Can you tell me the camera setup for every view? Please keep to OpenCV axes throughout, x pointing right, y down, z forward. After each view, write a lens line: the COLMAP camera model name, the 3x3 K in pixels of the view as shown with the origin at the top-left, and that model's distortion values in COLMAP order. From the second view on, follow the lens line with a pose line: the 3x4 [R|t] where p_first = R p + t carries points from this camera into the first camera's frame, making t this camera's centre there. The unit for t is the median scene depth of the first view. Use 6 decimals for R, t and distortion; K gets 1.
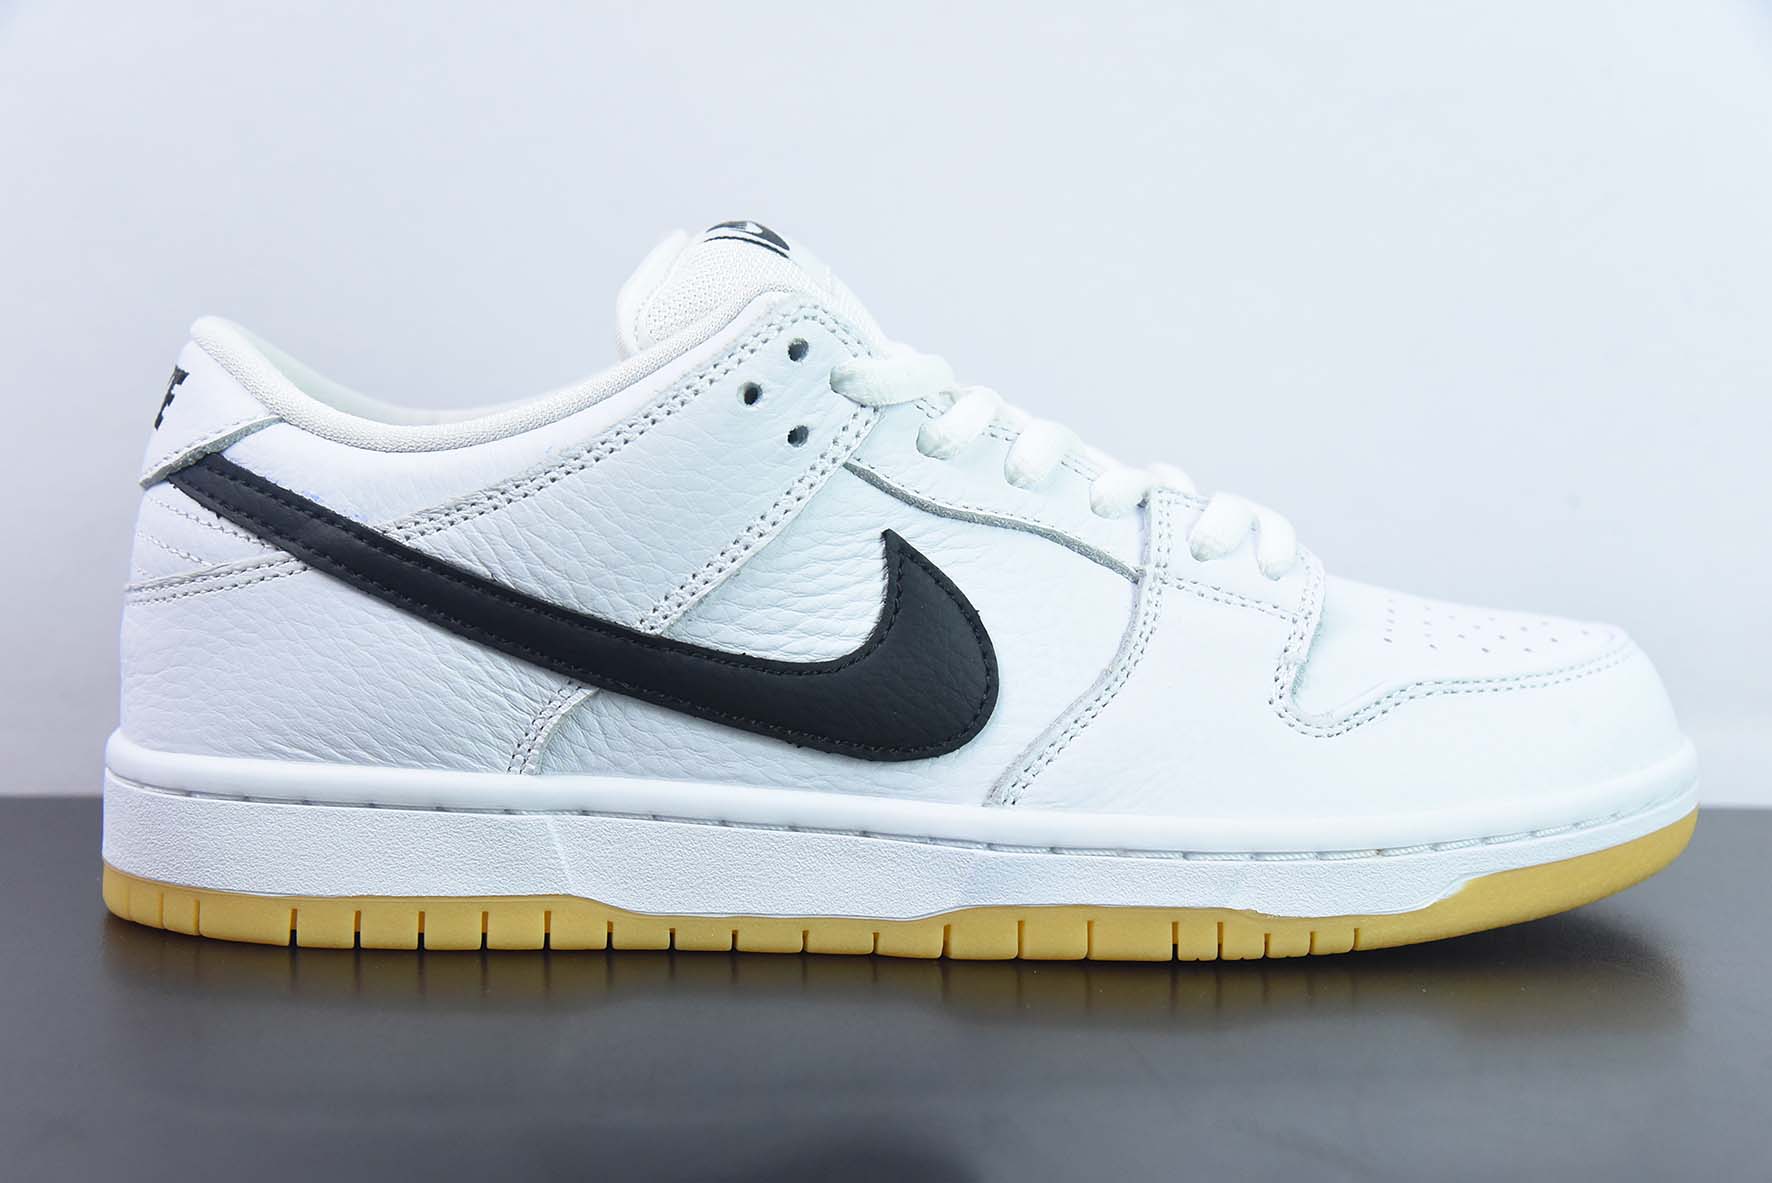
lens RADIAL K [[2336.8, 0, 891.8], [0, 2336.8, 593.1], [0, 0, 1]] dist [-0.025156, 0.000000]
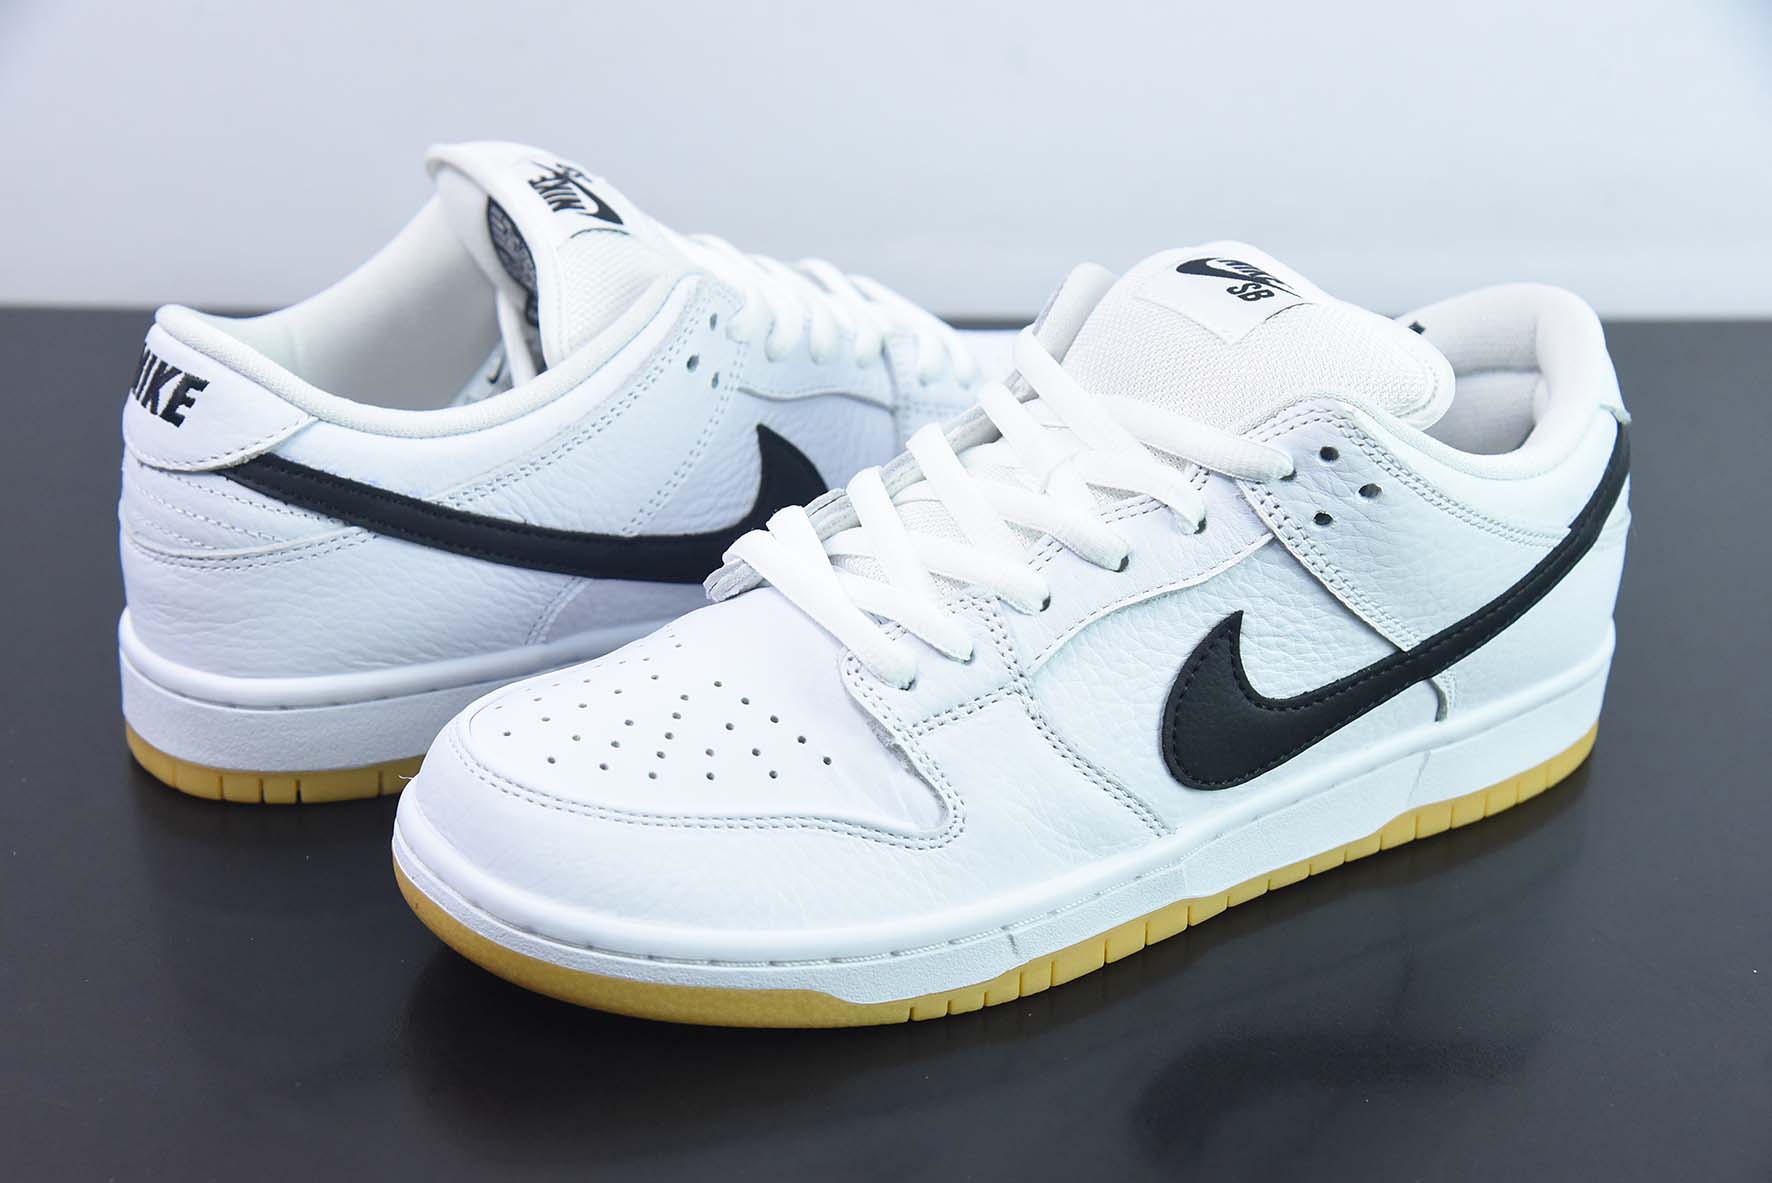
lens RADIAL K [[3053.3, 0, 885.6], [0, 3053.3, 595.6], [0, 0, 1]] dist [0.040518, 0.000000]
pose [[0.855520, -0.213092, 0.471887, -0.821124], [0.029258, 0.929824, 0.366839, -0.599525], [-0.516942, -0.300032, 0.801718, -0.533735]]
